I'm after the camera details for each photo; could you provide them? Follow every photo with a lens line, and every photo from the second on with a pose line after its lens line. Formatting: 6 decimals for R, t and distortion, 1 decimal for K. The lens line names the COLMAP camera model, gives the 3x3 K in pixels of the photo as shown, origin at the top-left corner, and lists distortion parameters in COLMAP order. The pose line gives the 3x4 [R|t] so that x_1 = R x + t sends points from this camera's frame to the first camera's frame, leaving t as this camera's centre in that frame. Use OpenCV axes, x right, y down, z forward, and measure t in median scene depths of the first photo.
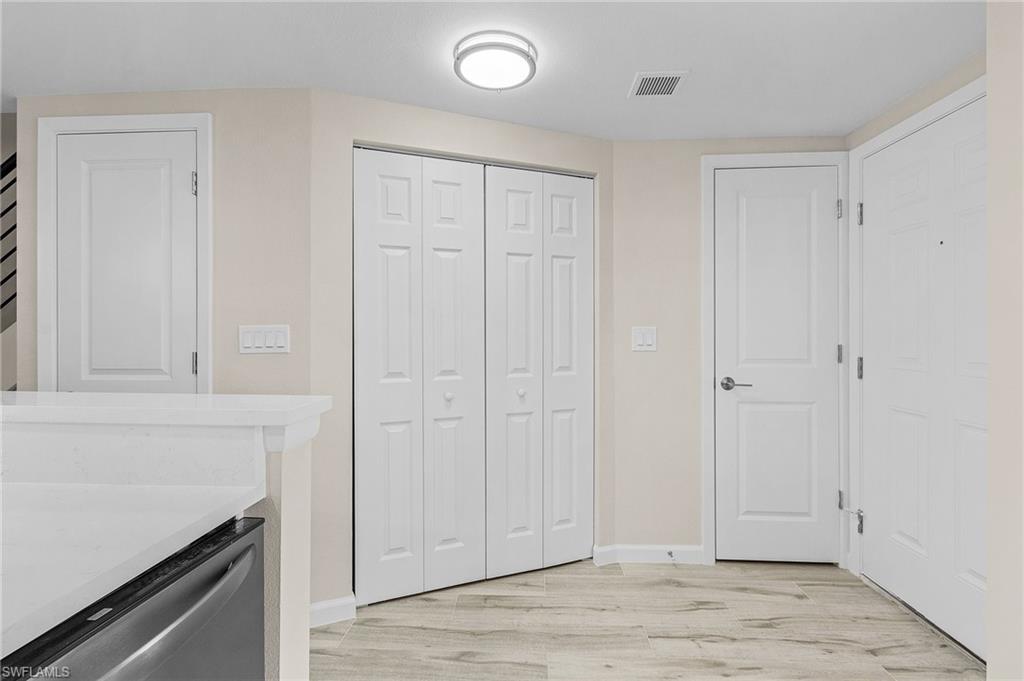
lens RADIAL K [[478.2, 0, 512.9], [0, 478.2, 335.8], [0, 0, 1]] dist [0.002038, -0.001941]
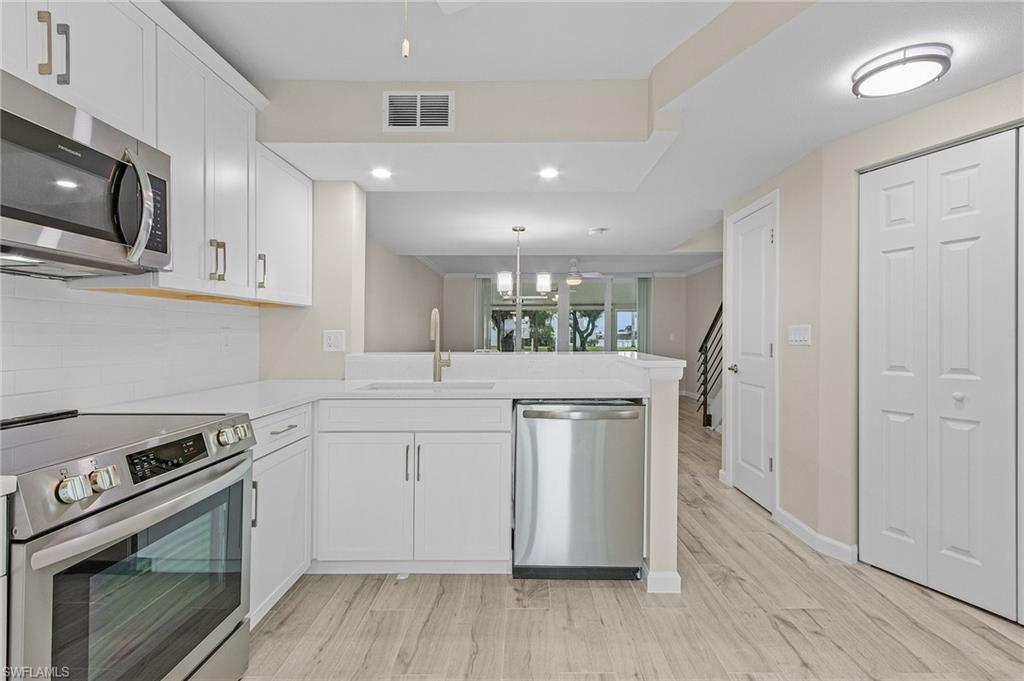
lens RADIAL K [[478.2, 0, 511.5], [0, 478.2, 337.3], [0, 0, 1]] dist [0.002038, -0.001941]
pose [[0.028118, 0.002675, -0.999601, 0.832668], [-0.006432, 0.999976, 0.002496, 0.014925], [0.999584, 0.006359, 0.028134, 0.099193]]
